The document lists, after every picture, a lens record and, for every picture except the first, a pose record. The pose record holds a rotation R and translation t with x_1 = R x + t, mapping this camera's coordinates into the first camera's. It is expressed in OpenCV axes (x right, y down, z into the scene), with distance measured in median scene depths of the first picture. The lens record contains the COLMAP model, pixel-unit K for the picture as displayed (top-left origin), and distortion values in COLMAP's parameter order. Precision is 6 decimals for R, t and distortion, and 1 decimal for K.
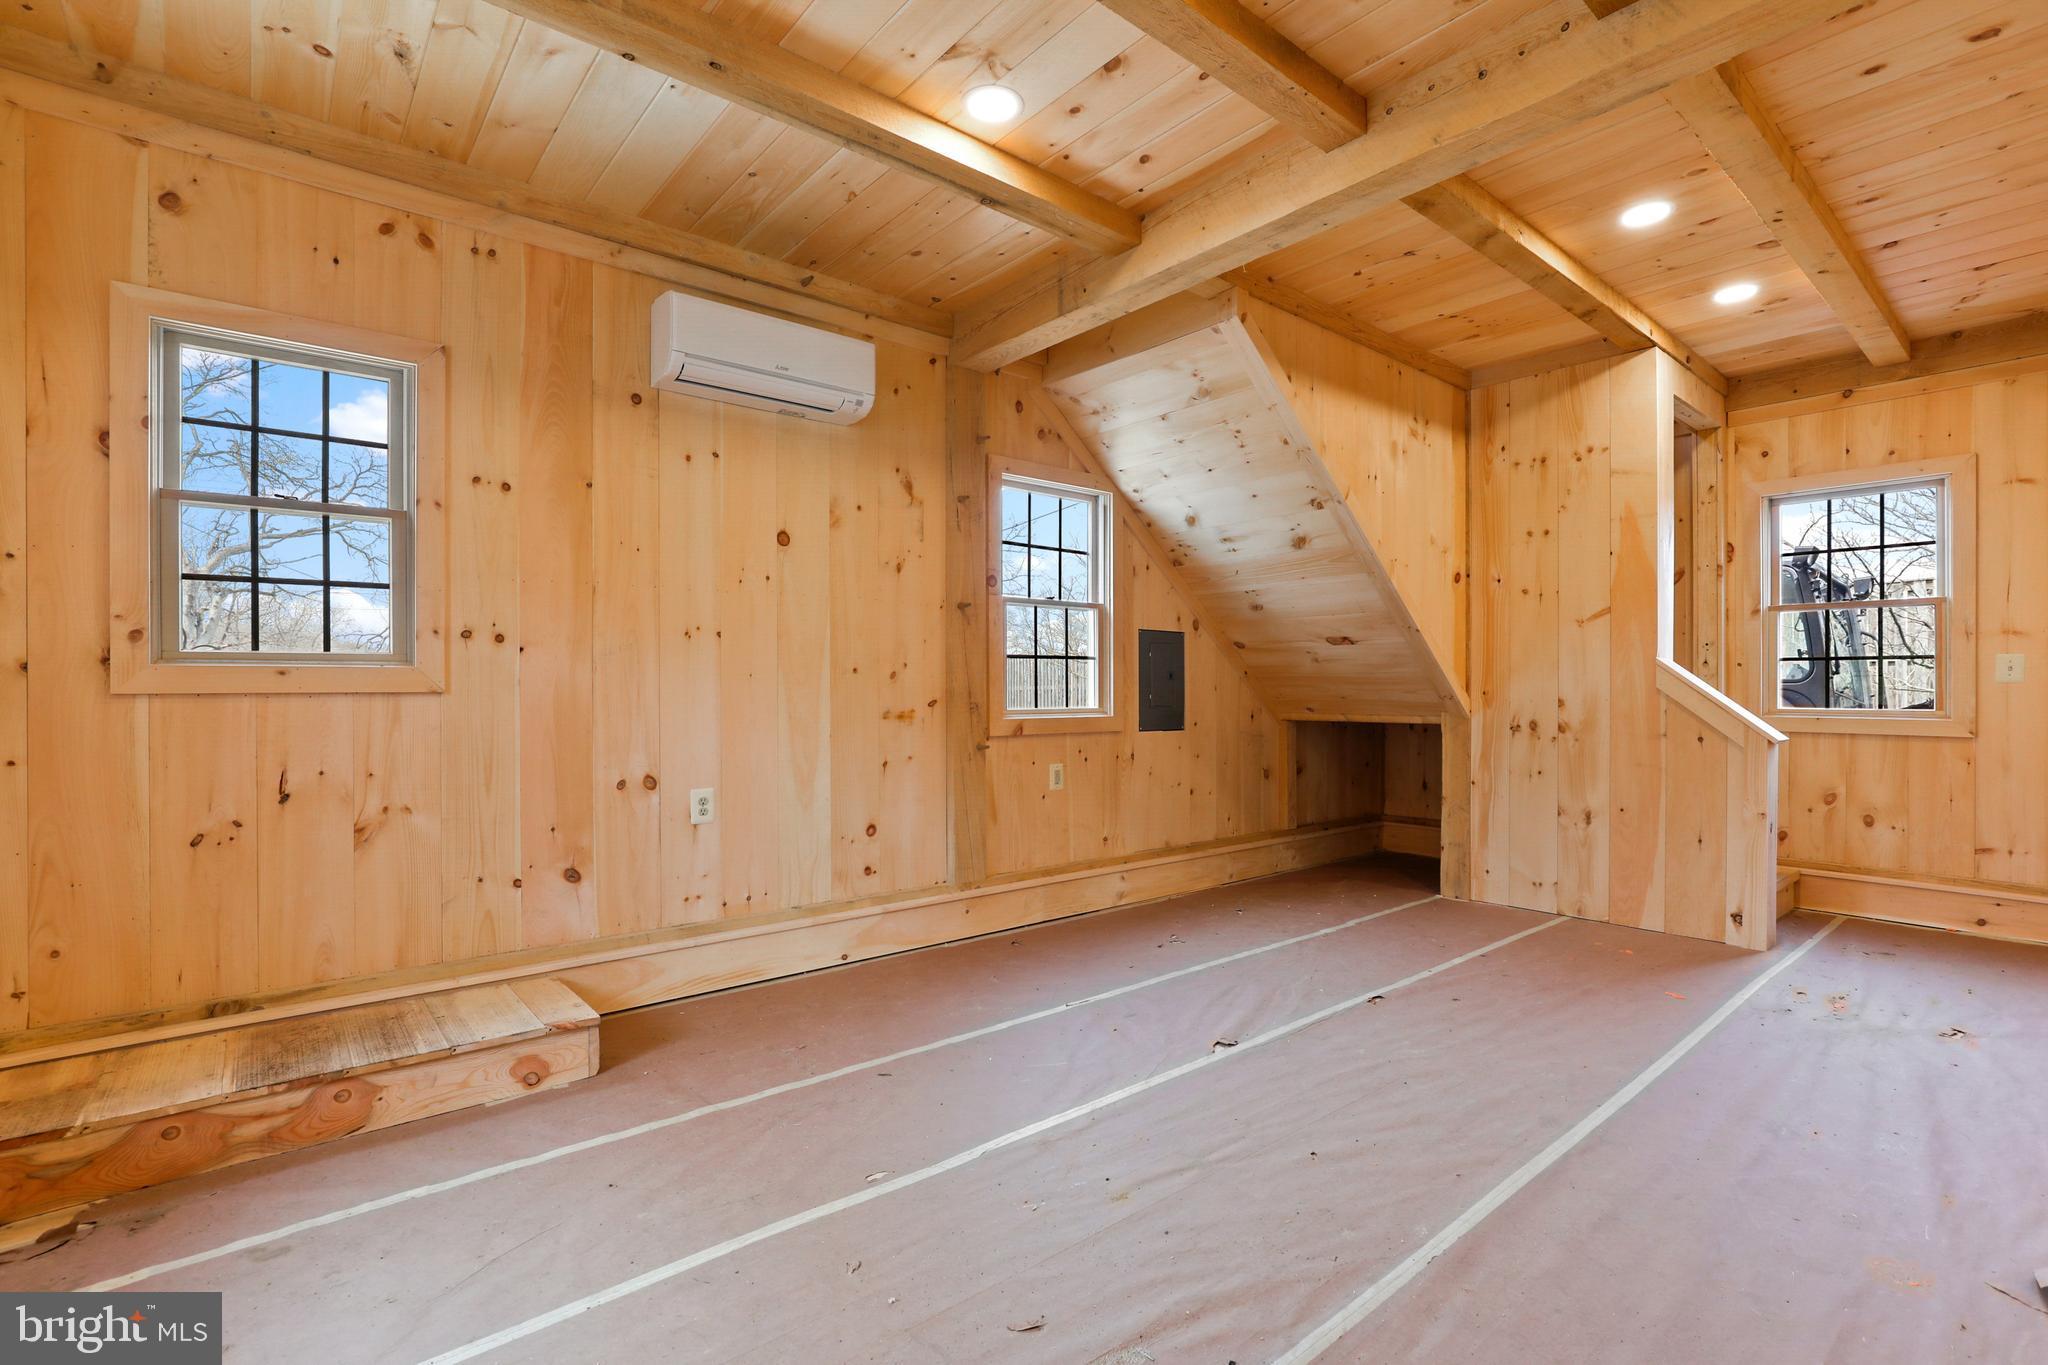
lens RADIAL K [[942.4, 0, 1021.3], [0, 942.4, 687.5], [0, 0, 1]] dist [-0.005323, 0.002278]
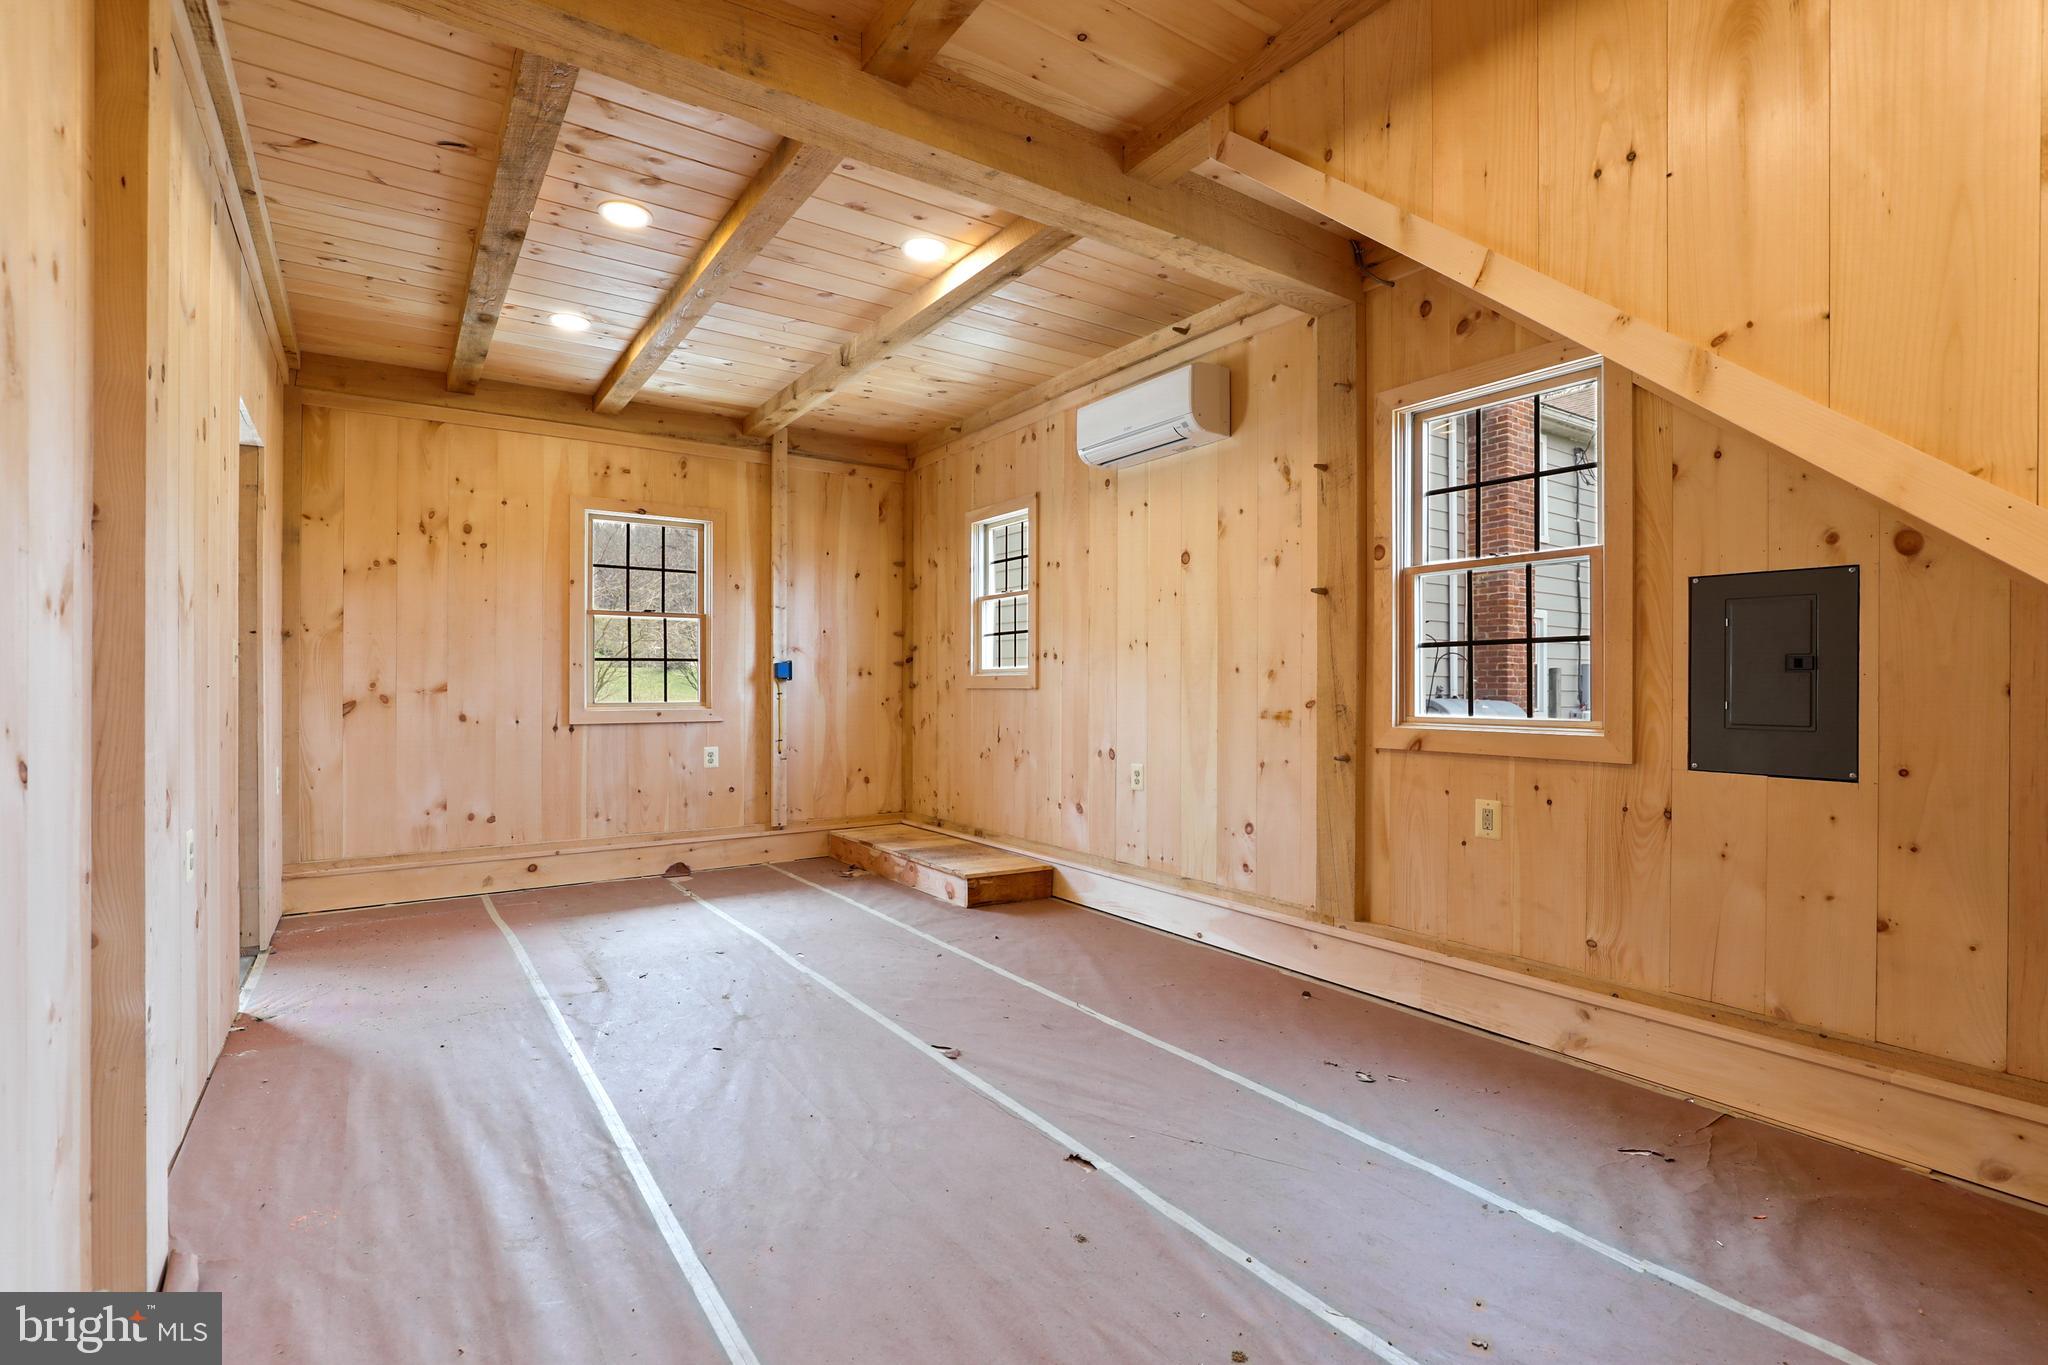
lens RADIAL K [[942.4, 0, 1019.5], [0, 942.4, 680.6], [0, 0, 1]] dist [-0.005323, 0.002278]
pose [[-0.092674, -0.001124, -0.995696, 0.889988], [0.003991, 0.999991, -0.001500, -0.005962], [0.995689, -0.004113, -0.092669, 0.872407]]
